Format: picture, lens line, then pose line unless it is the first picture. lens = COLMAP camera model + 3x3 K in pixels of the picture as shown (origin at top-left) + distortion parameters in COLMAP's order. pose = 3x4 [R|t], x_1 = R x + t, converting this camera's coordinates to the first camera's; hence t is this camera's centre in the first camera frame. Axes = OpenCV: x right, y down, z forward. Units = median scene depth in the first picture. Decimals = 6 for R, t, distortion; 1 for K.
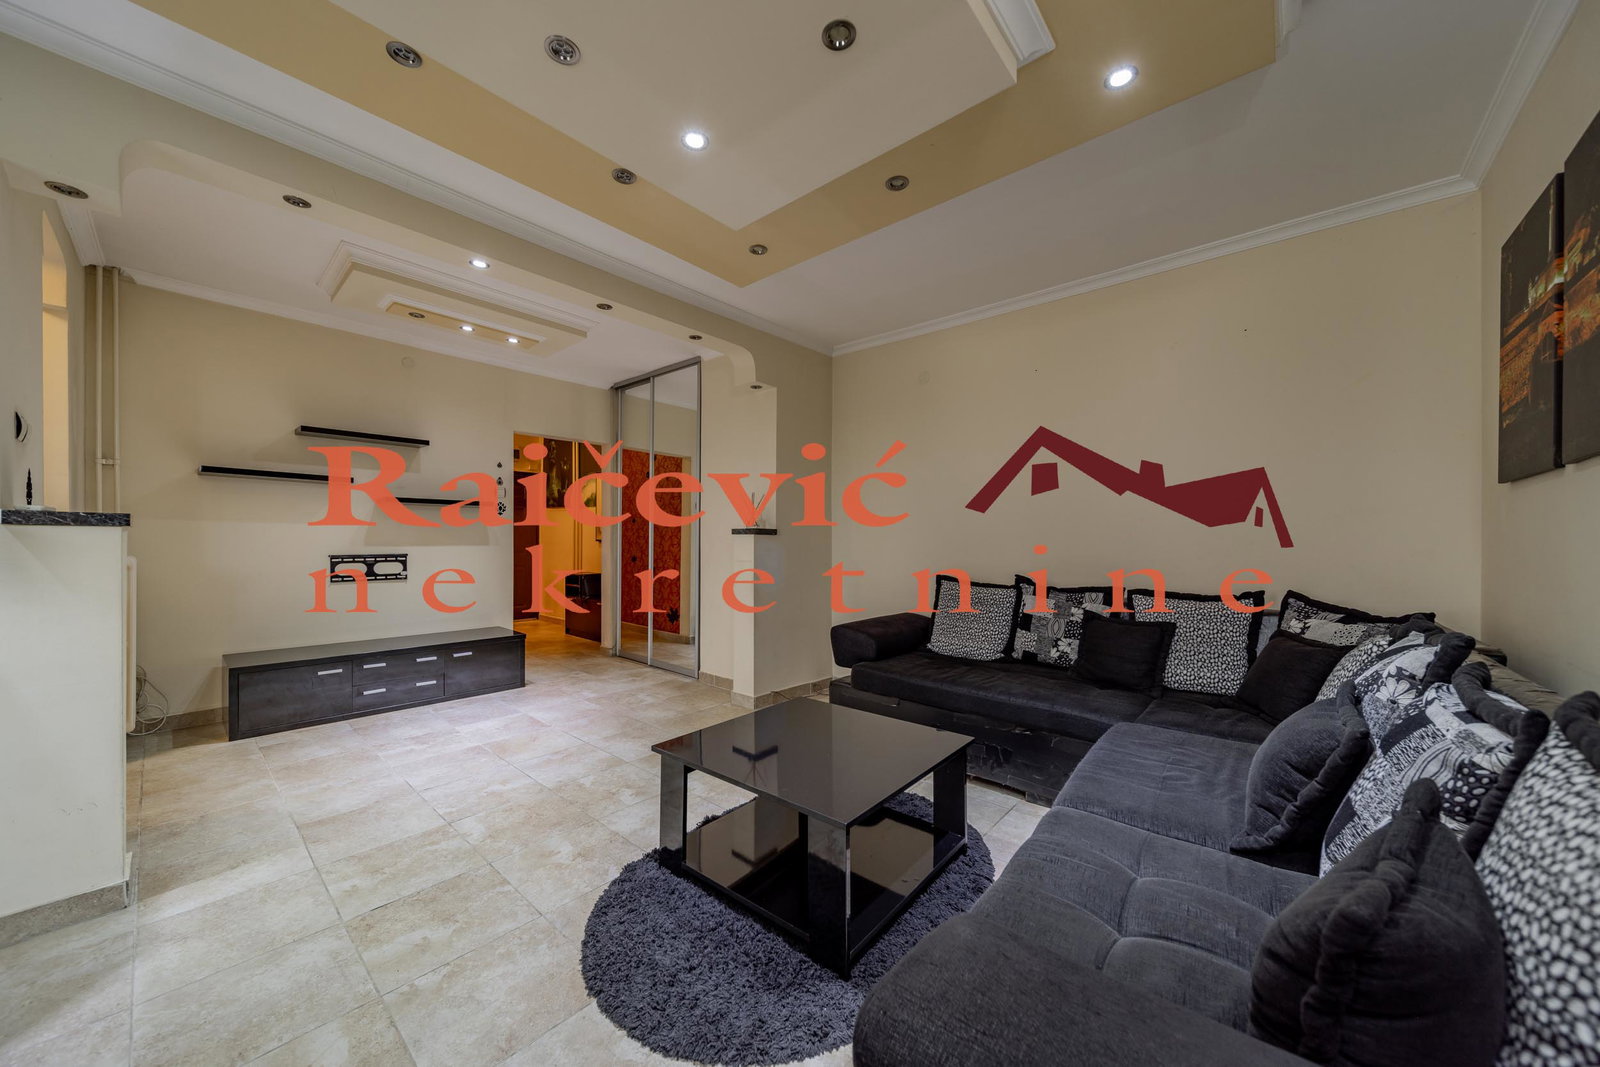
lens RADIAL K [[567.8, 0, 790.4], [0, 567.8, 545.7], [0, 0, 1]] dist [0.004392, -0.000759]
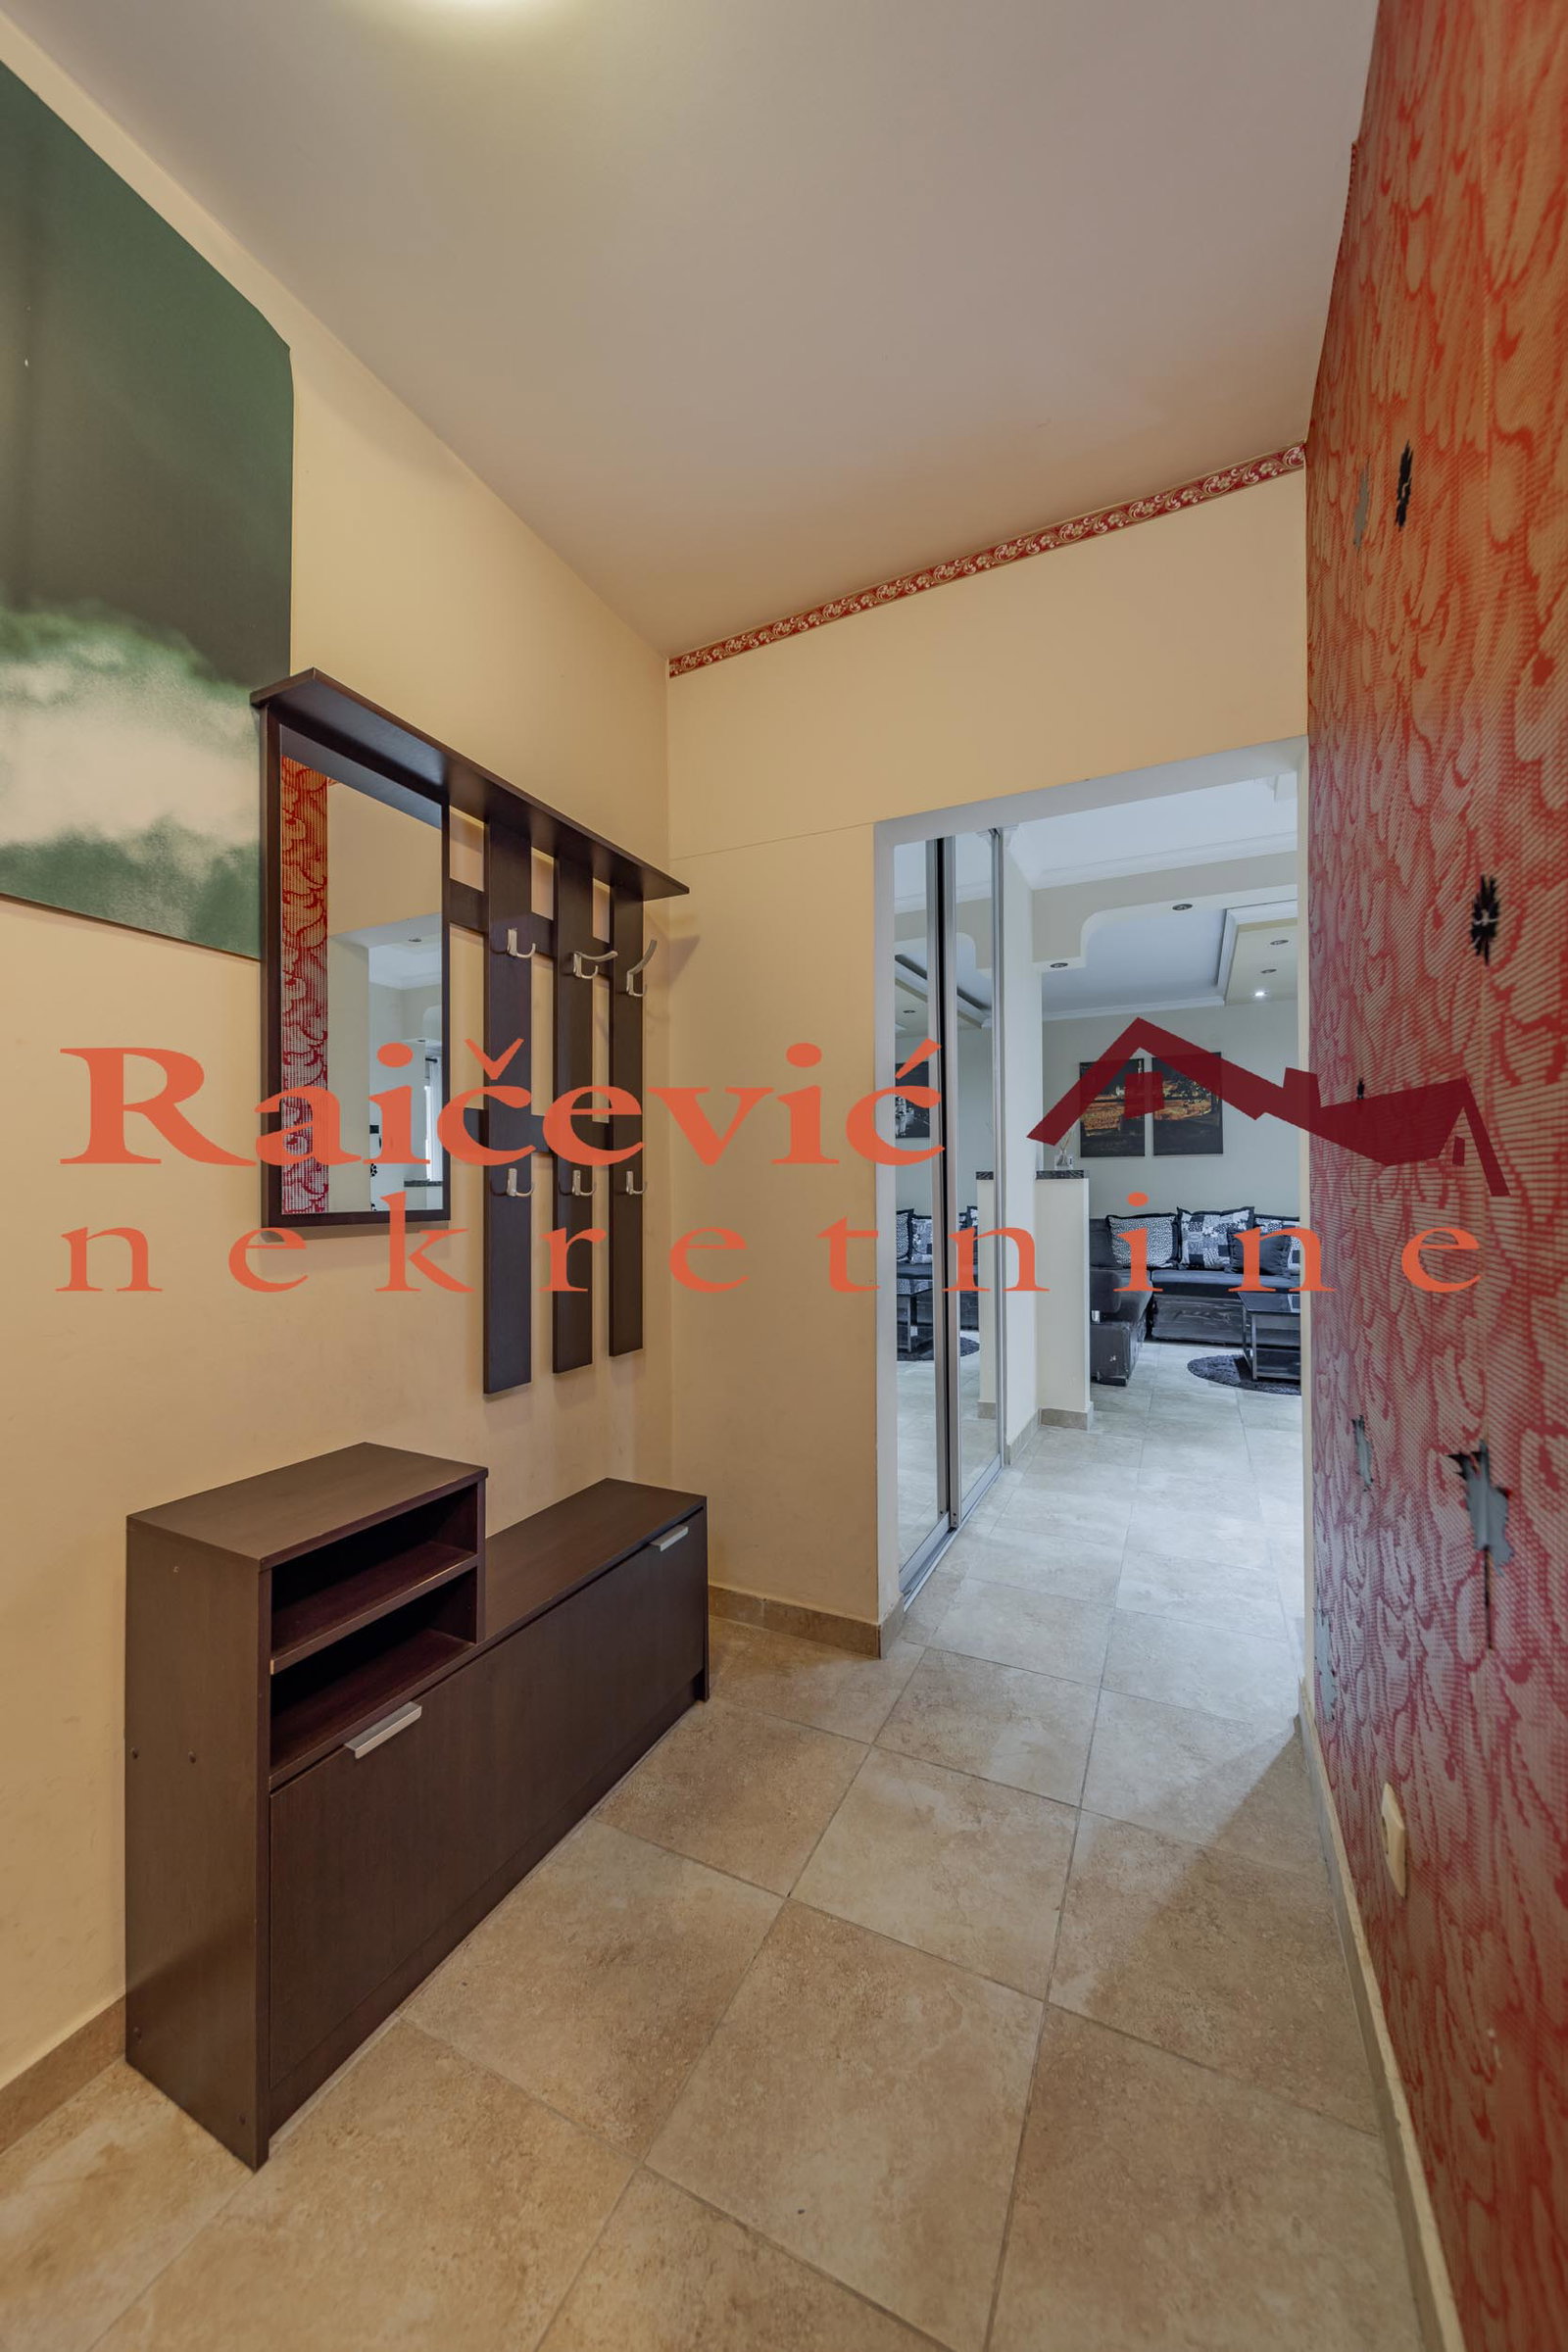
lens RADIAL K [[834.6, 0, 780.1], [0, 834.6, 1190.9], [0, 0, 1]] dist [0.004392, -0.000759]
pose [[-0.272989, -0.012374, 0.961938, -0.987663], [0.018100, 0.999674, 0.017996, -0.031595], [-0.961847, 0.022323, -0.272676, 1.673616]]
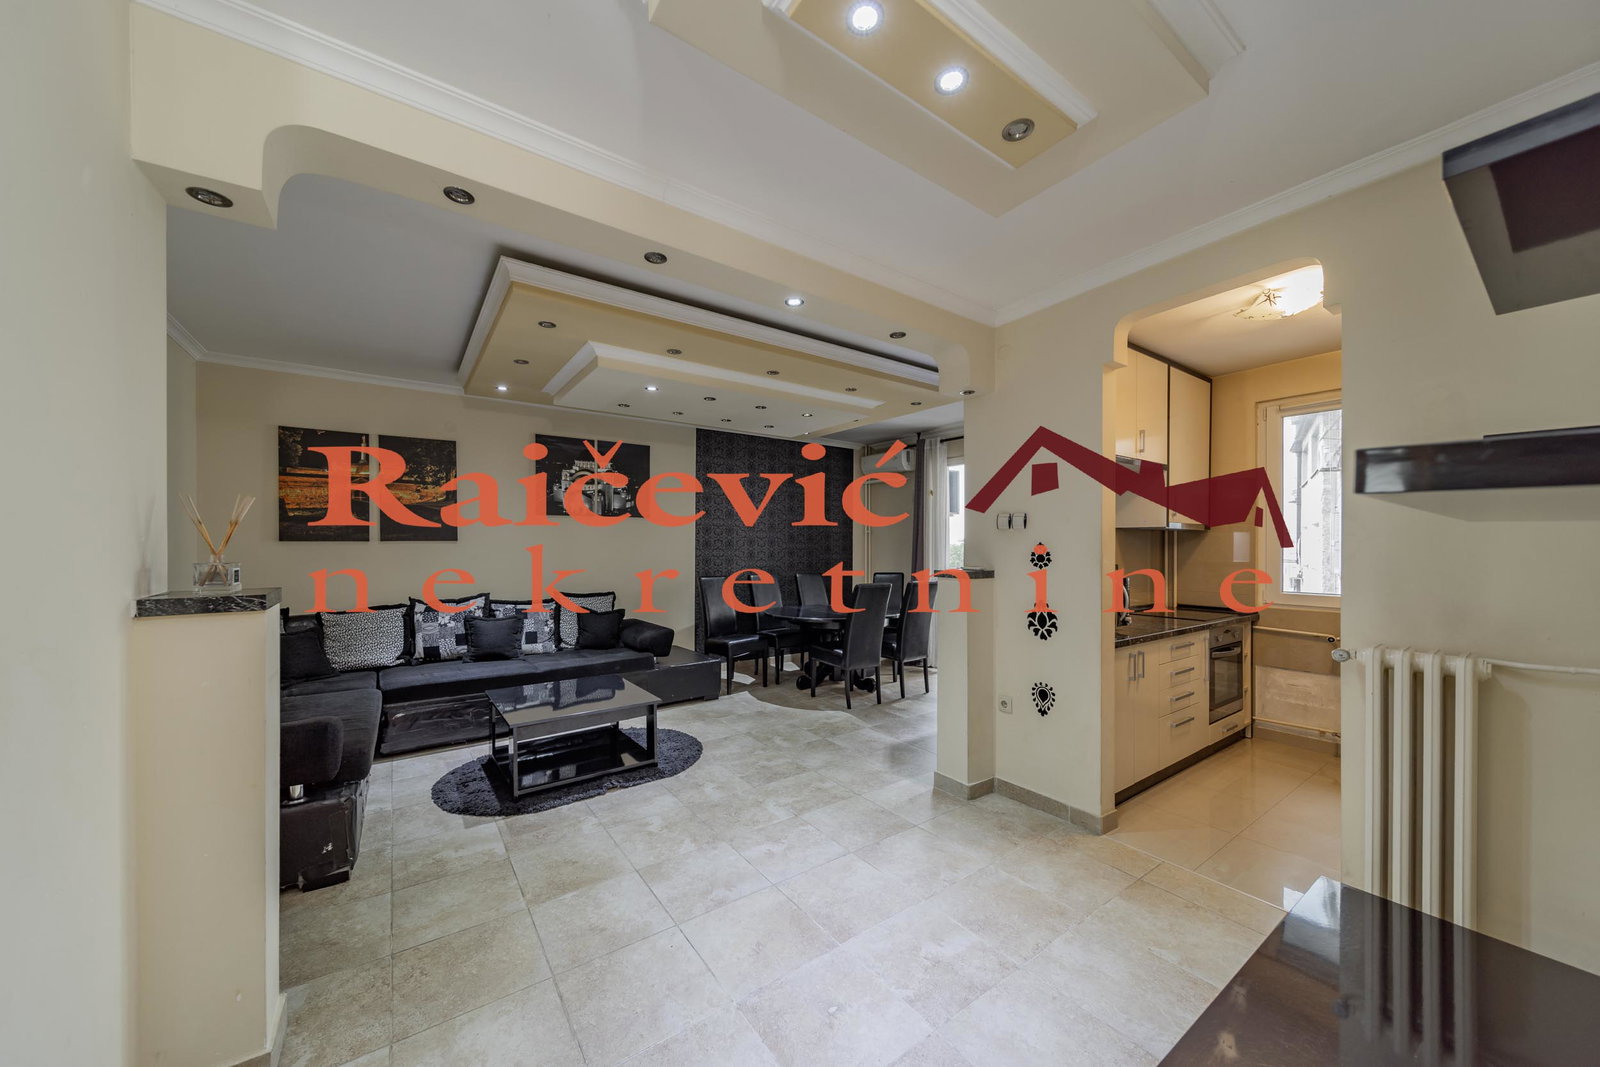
lens RADIAL K [[567.8, 0, 804.3], [0, 567.8, 548.5], [0, 0, 1]] dist [0.004392, -0.000759]
pose [[-0.977614, -0.012752, 0.210020, -0.521432], [-0.010286, 0.999865, 0.012827, -0.068745], [-0.210155, 0.010379, -0.977613, 1.323338]]
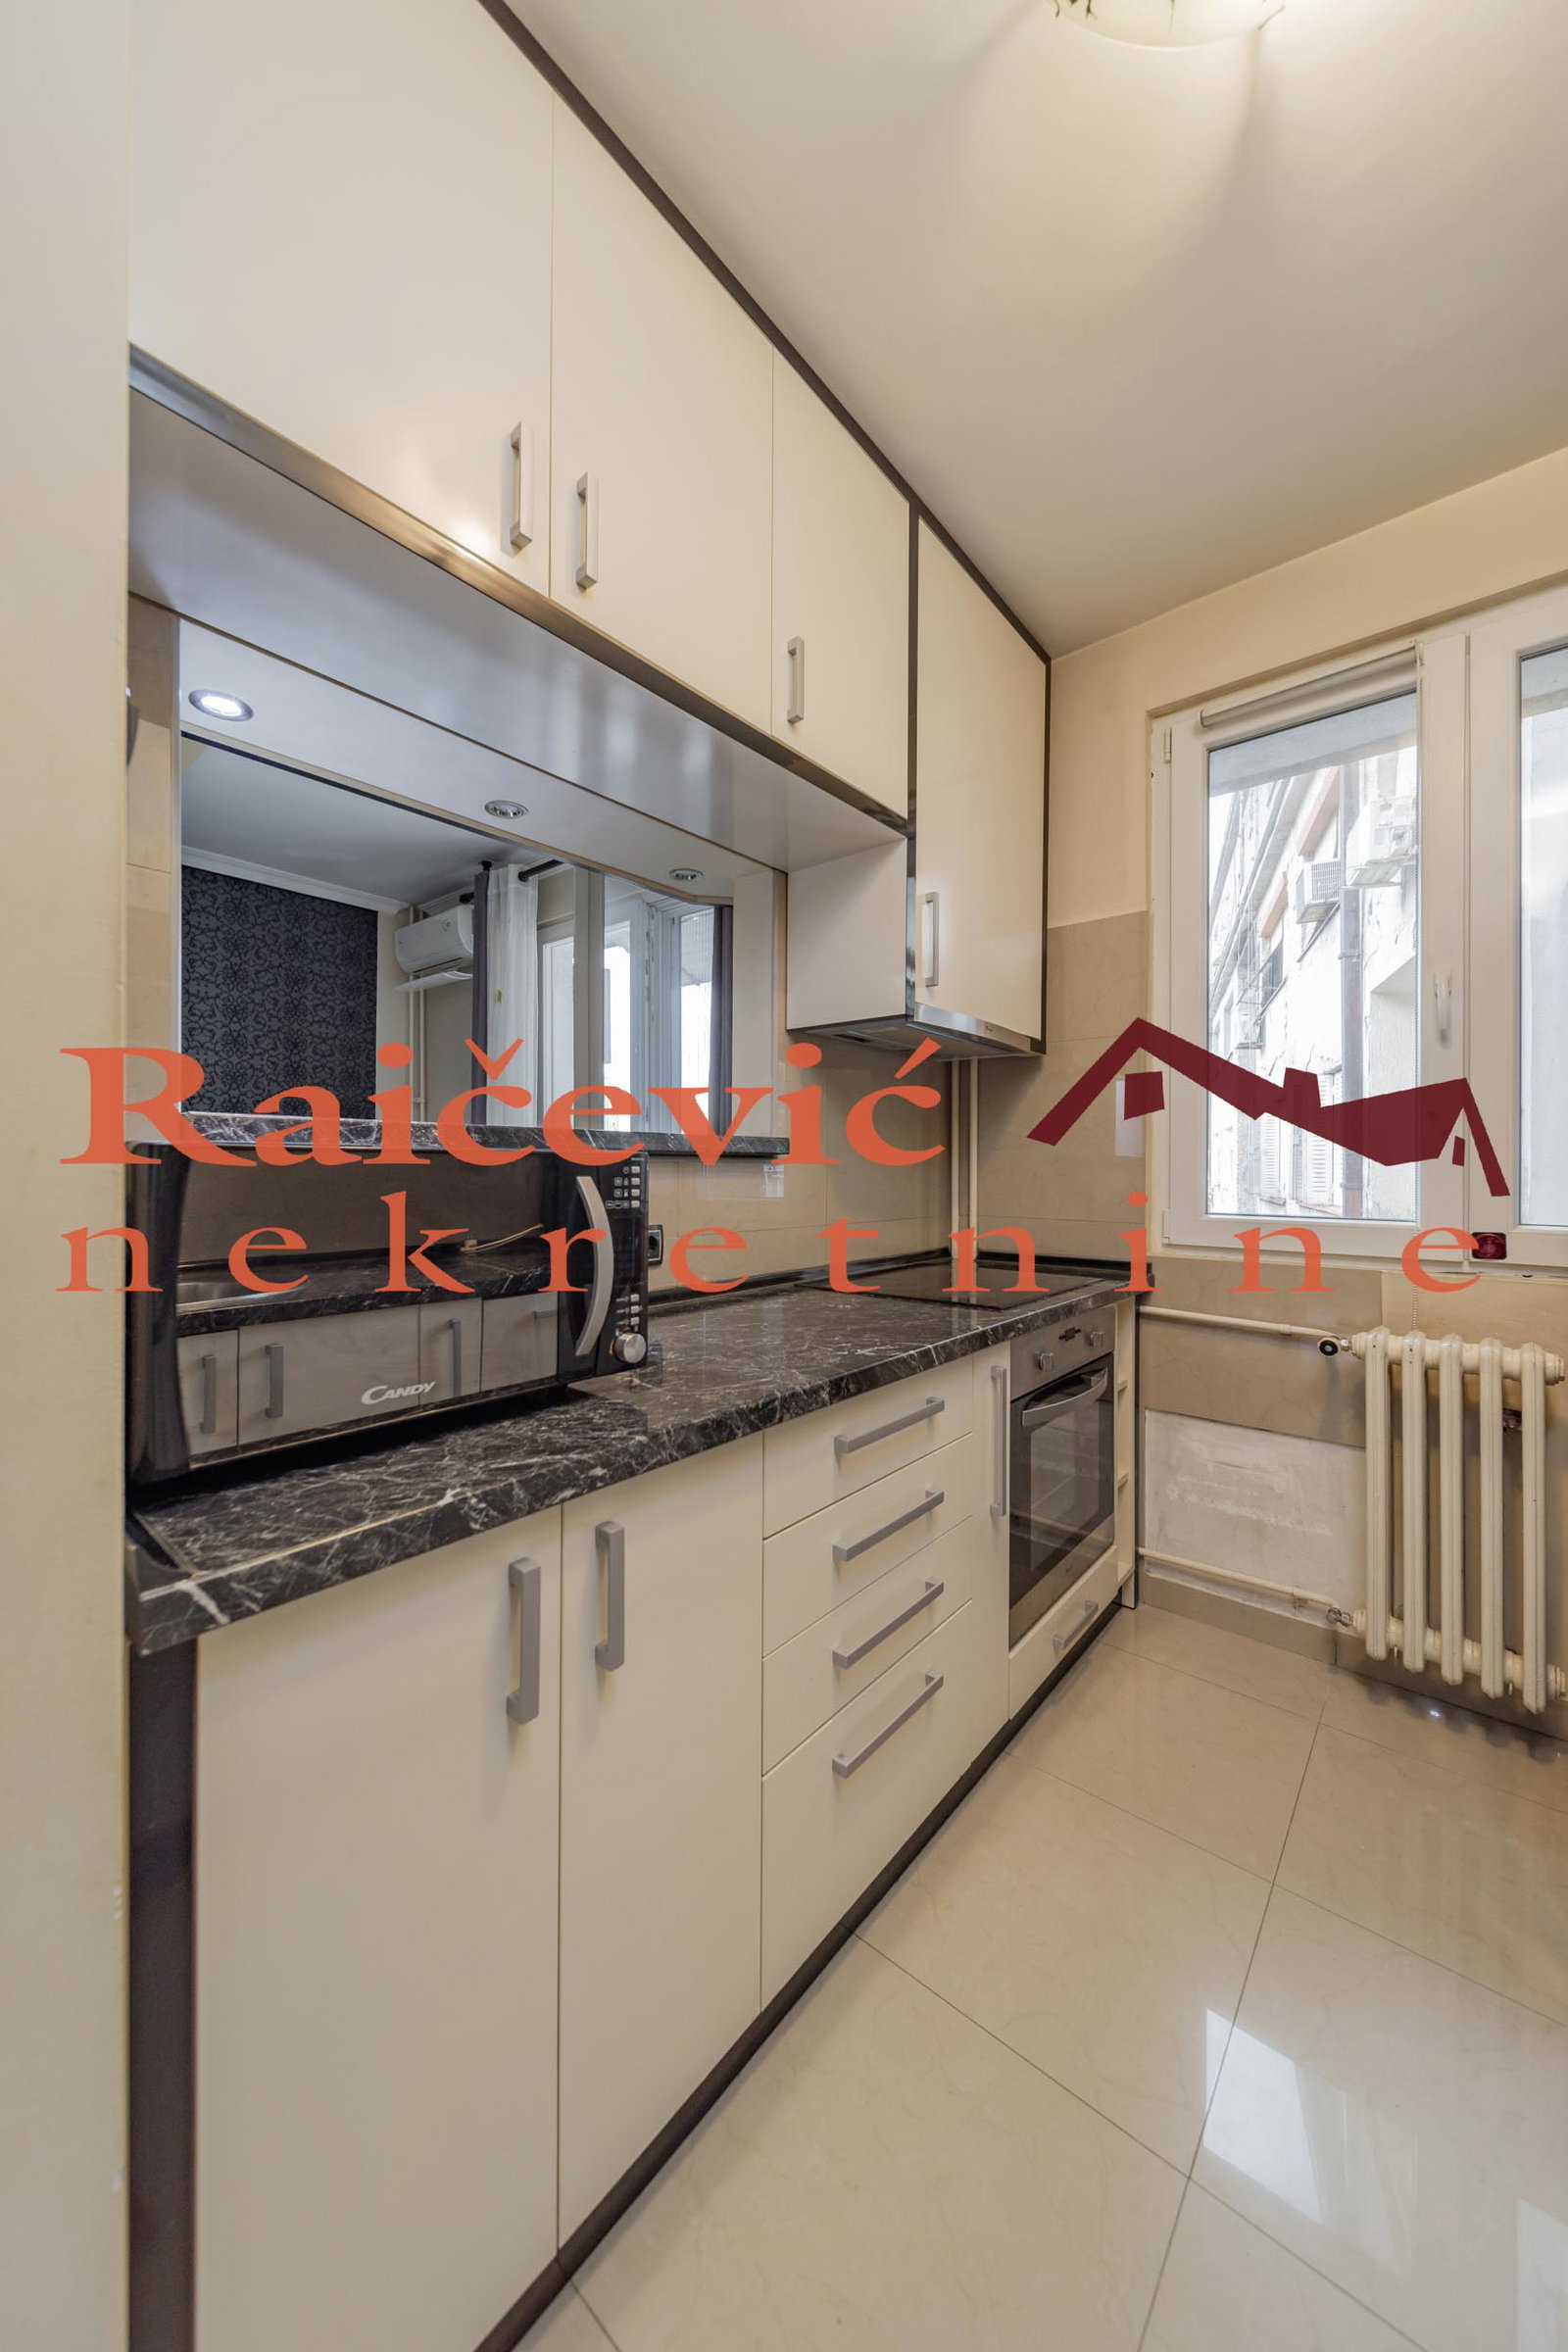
lens RADIAL K [[834.6, 0, 773.9], [0, 834.6, 1171.7], [0, 0, 1]] dist [0.004392, -0.000759]
pose [[-0.999363, -0.017606, -0.031043, -0.847908], [-0.017743, 0.999834, 0.004124, -0.011249], [0.030965, 0.004672, -0.999510, 0.677842]]
